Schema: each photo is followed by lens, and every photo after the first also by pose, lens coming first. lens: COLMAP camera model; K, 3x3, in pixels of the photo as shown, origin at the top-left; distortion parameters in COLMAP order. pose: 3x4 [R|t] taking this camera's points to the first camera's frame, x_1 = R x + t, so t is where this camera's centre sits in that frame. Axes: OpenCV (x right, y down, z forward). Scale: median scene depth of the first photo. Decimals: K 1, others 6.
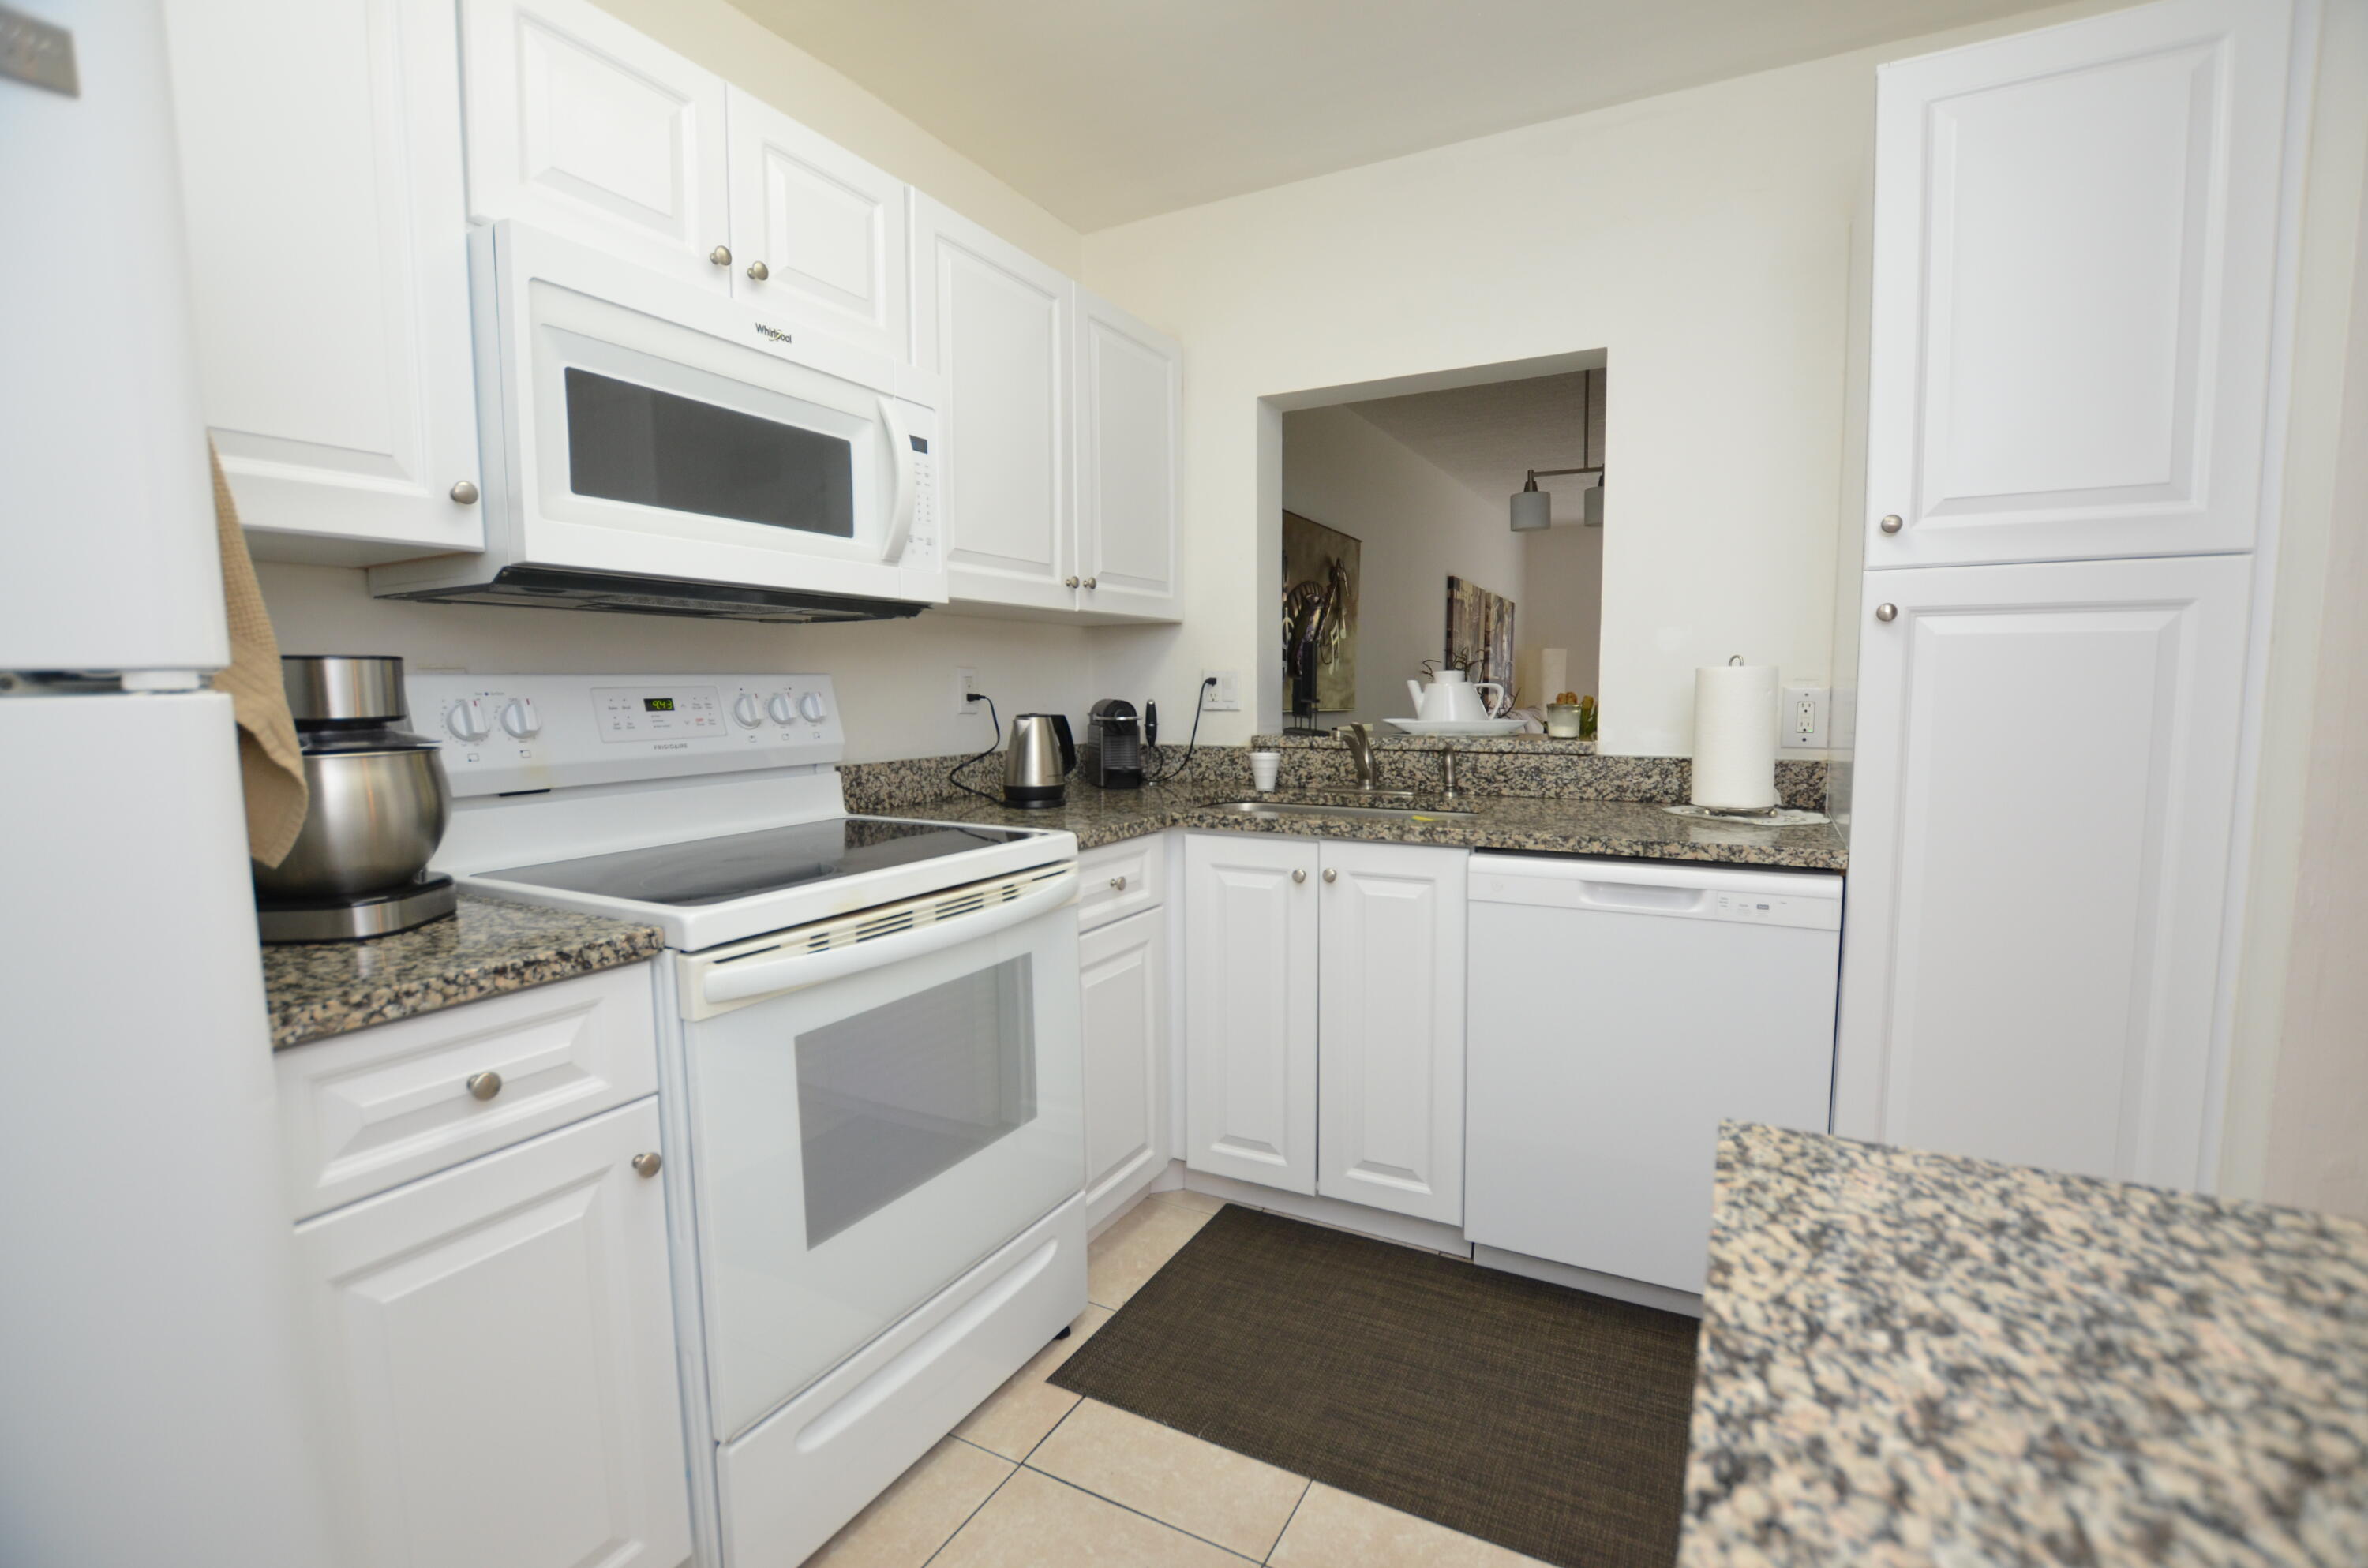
lens RADIAL K [[1040.9, 0, 1210.8], [0, 1040.9, 793.5], [0, 0, 1]] dist [-0.039023, 0.008033]
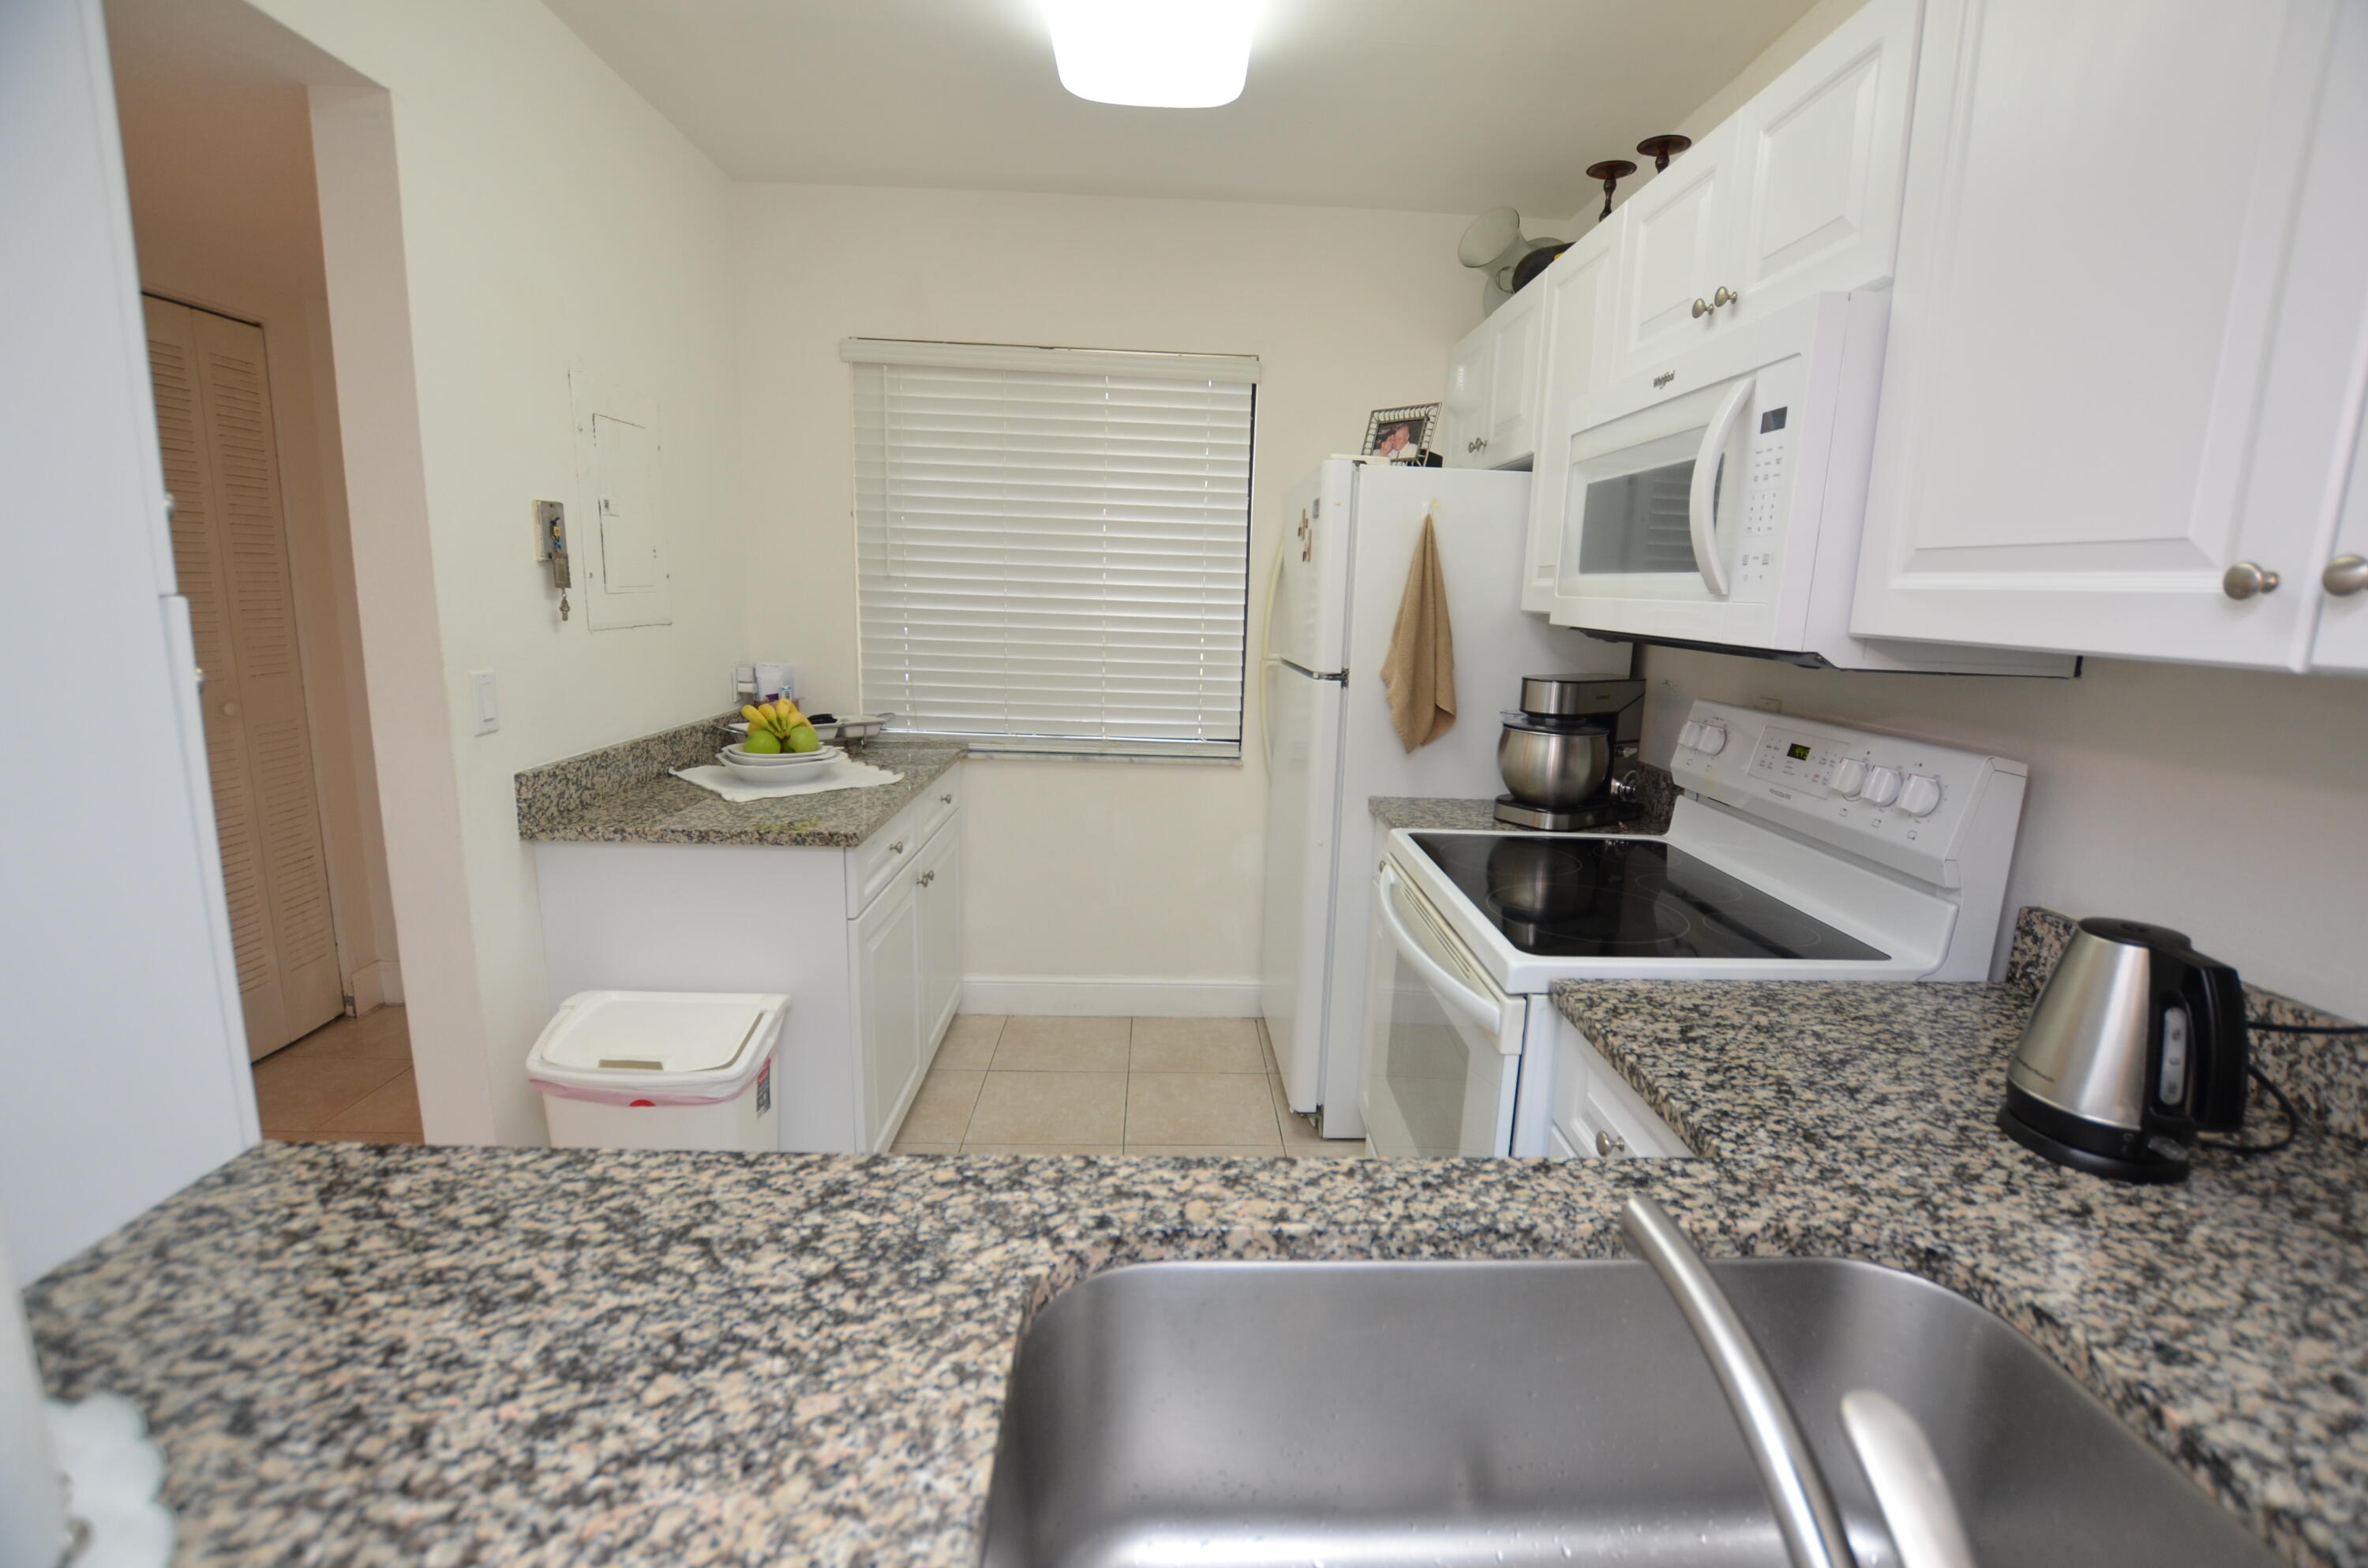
lens RADIAL K [[1040.9, 0, 1210.8], [0, 1040.9, 793.5], [0, 0, 1]] dist [-0.039023, 0.008033]
pose [[-0.863074, 0.074062, -0.499619, 0.489039], [-0.080530, 0.956359, 0.280880, -0.315237], [0.498617, 0.282654, -0.819444, 1.744611]]
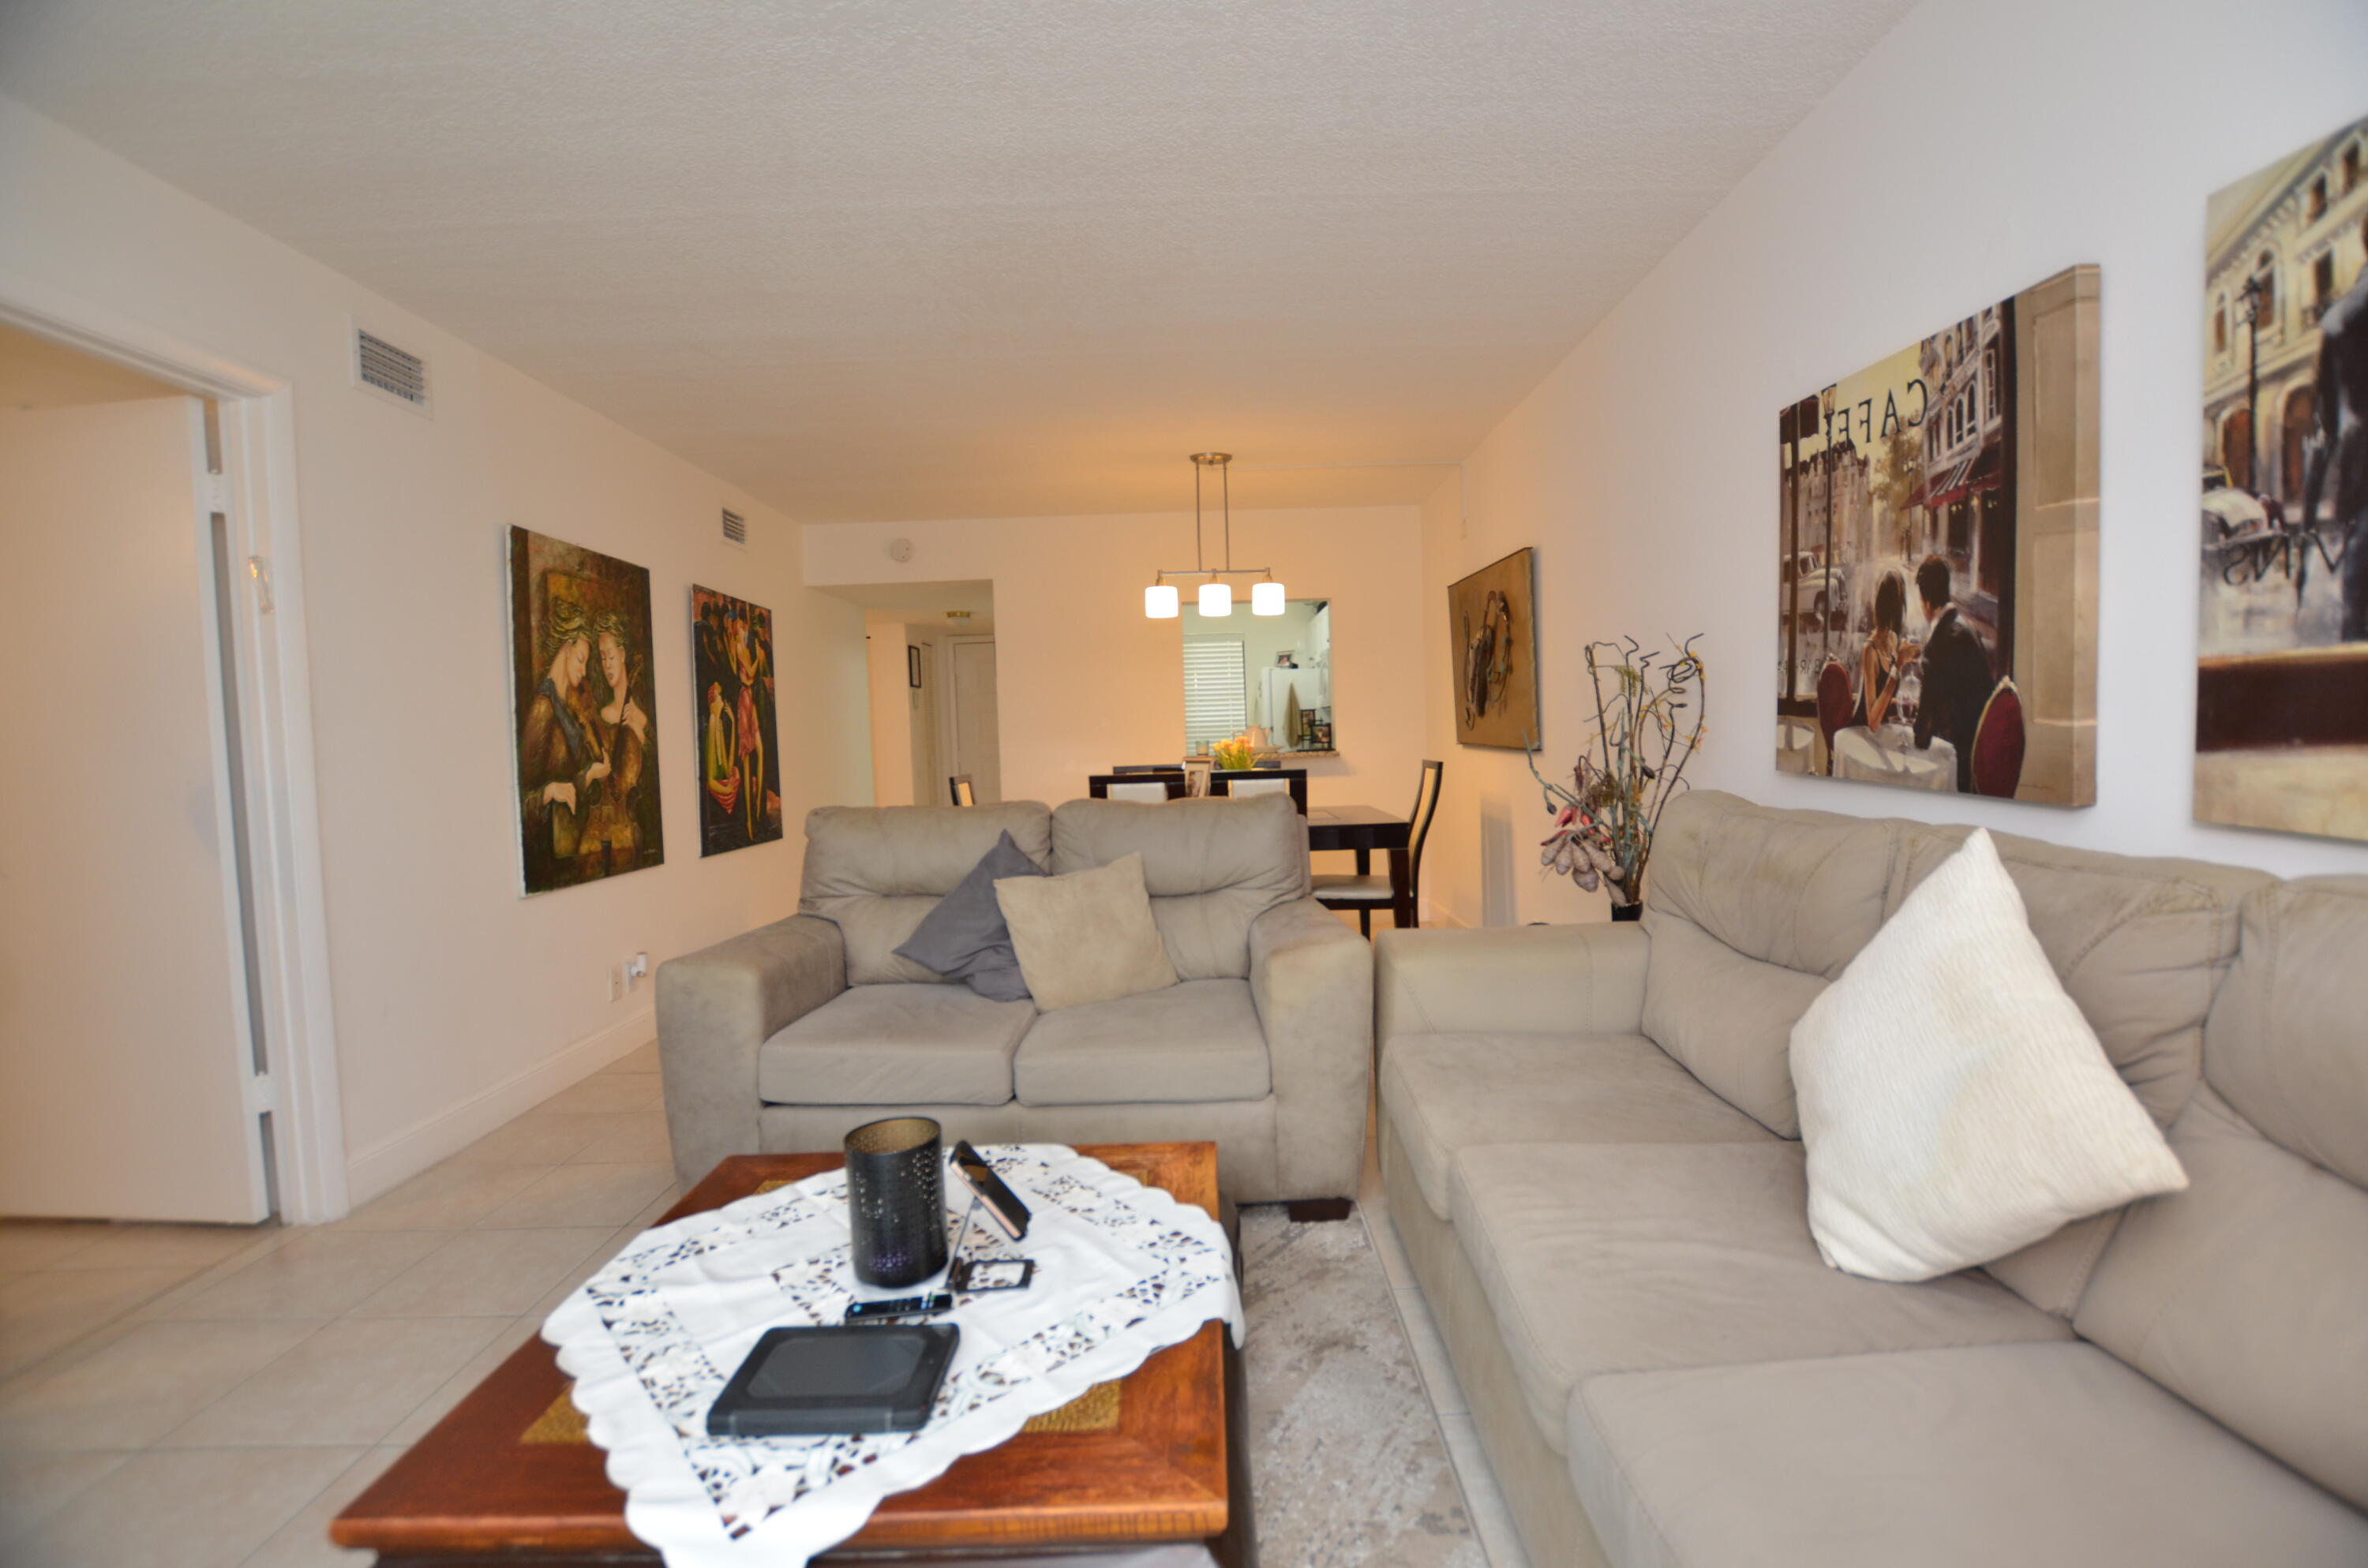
lens RADIAL K [[1040.9, 0, 1210.8], [0, 1040.9, 793.5], [0, 0, 1]] dist [-0.039023, 0.008033]
pose [[-0.874136, 0.062098, -0.481695, 2.517209], [-0.012620, 0.988554, 0.150340, -0.551859], [0.485517, 0.137496, -0.863347, 5.226125]]
